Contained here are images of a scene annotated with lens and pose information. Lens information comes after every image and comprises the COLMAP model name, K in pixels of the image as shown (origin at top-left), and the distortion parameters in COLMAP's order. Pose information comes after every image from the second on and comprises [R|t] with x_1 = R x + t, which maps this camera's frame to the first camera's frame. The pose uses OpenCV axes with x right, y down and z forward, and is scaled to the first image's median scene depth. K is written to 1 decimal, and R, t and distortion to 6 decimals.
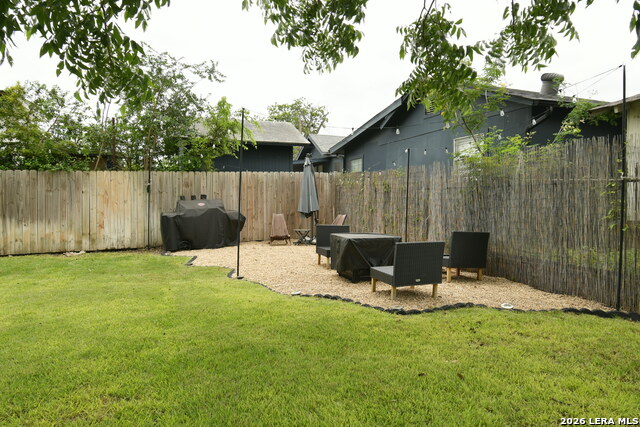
lens RADIAL K [[435.3, 0, 318.5], [0, 435.3, 215.6], [0, 0, 1]] dist [0.004957, 0.000473]
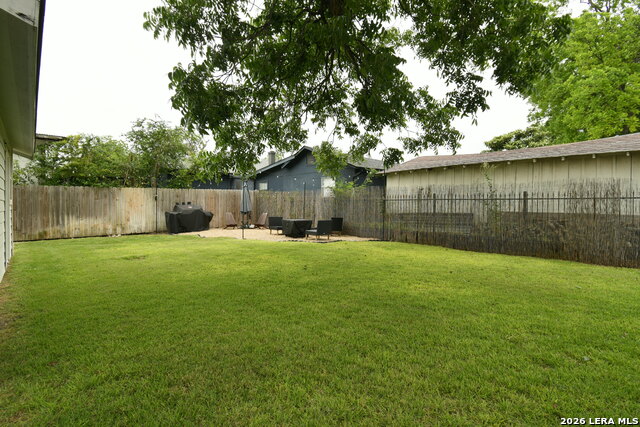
lens RADIAL K [[338.8, 0, 318.0], [0, 338.8, 210.0], [0, 0, 1]] dist [0.003273, -0.000958]
pose [[0.922955, -0.001090, 0.384907, -0.328709], [0.008439, 0.999813, -0.017403, 0.014987], [-0.384816, 0.019311, 0.922791, -0.514499]]
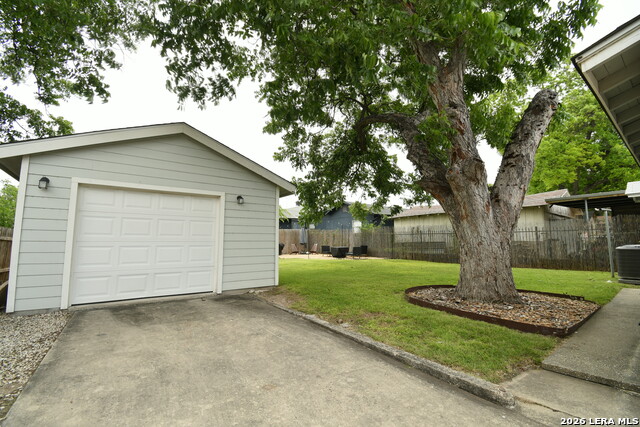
lens RADIAL K [[281.7, 0, 322.4], [0, 281.7, 214.0], [0, 0, 1]] dist [-0.015114, -0.001737]
pose [[0.948276, 0.026210, 0.316363, -0.556093], [0.014153, 0.992104, -0.124615, 0.039964], [-0.317131, 0.122647, 0.940418, -0.916957]]
